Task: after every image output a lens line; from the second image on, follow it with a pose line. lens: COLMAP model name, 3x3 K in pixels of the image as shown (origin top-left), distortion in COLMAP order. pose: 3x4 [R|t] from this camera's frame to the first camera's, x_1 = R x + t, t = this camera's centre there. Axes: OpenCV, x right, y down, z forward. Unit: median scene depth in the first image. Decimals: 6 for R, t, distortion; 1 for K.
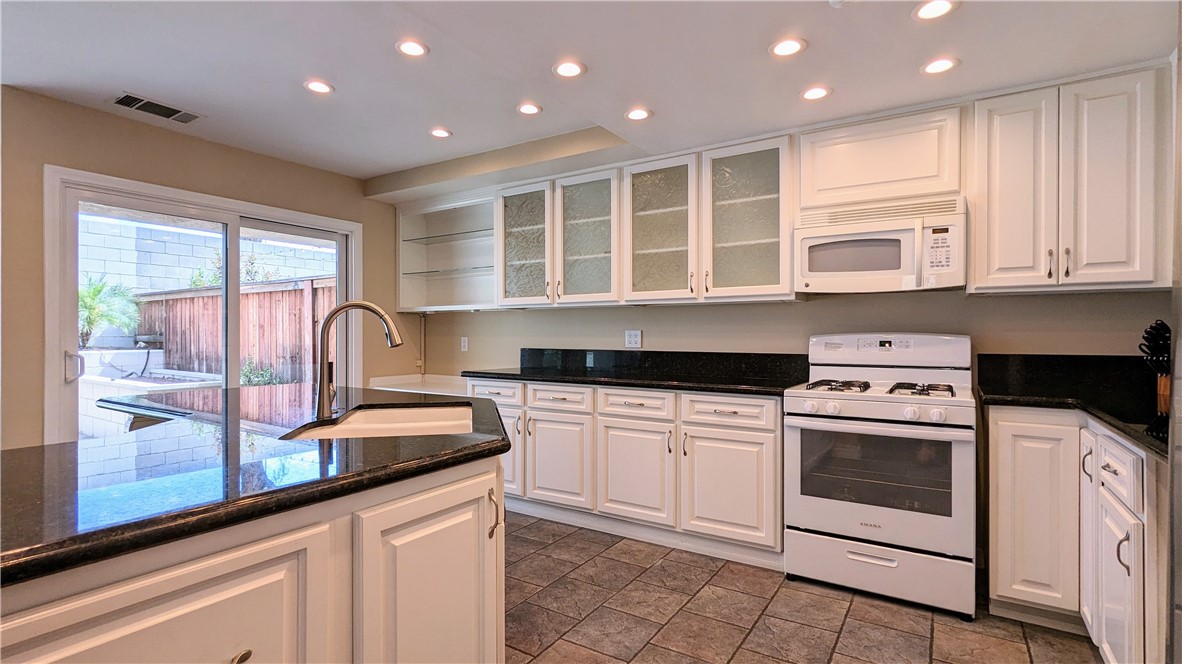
lens RADIAL K [[562.3, 0, 585.8], [0, 562.3, 332.3], [0, 0, 1]] dist [-0.001367, -0.000191]
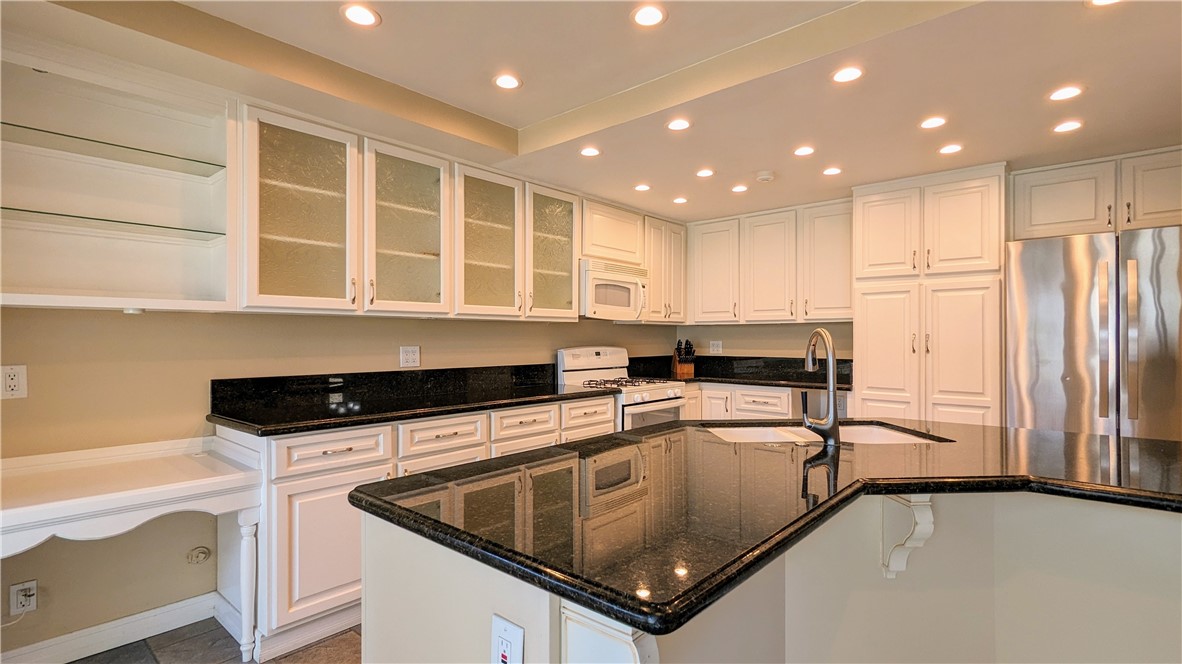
lens RADIAL K [[562.3, 0, 587.9], [0, 562.3, 334.6], [0, 0, 1]] dist [-0.001367, -0.000191]
pose [[0.129475, 0.006845, 0.991559, -0.875960], [0.000509, 0.999976, -0.006969, -0.018725], [-0.991583, 0.001407, 0.129469, 0.762755]]
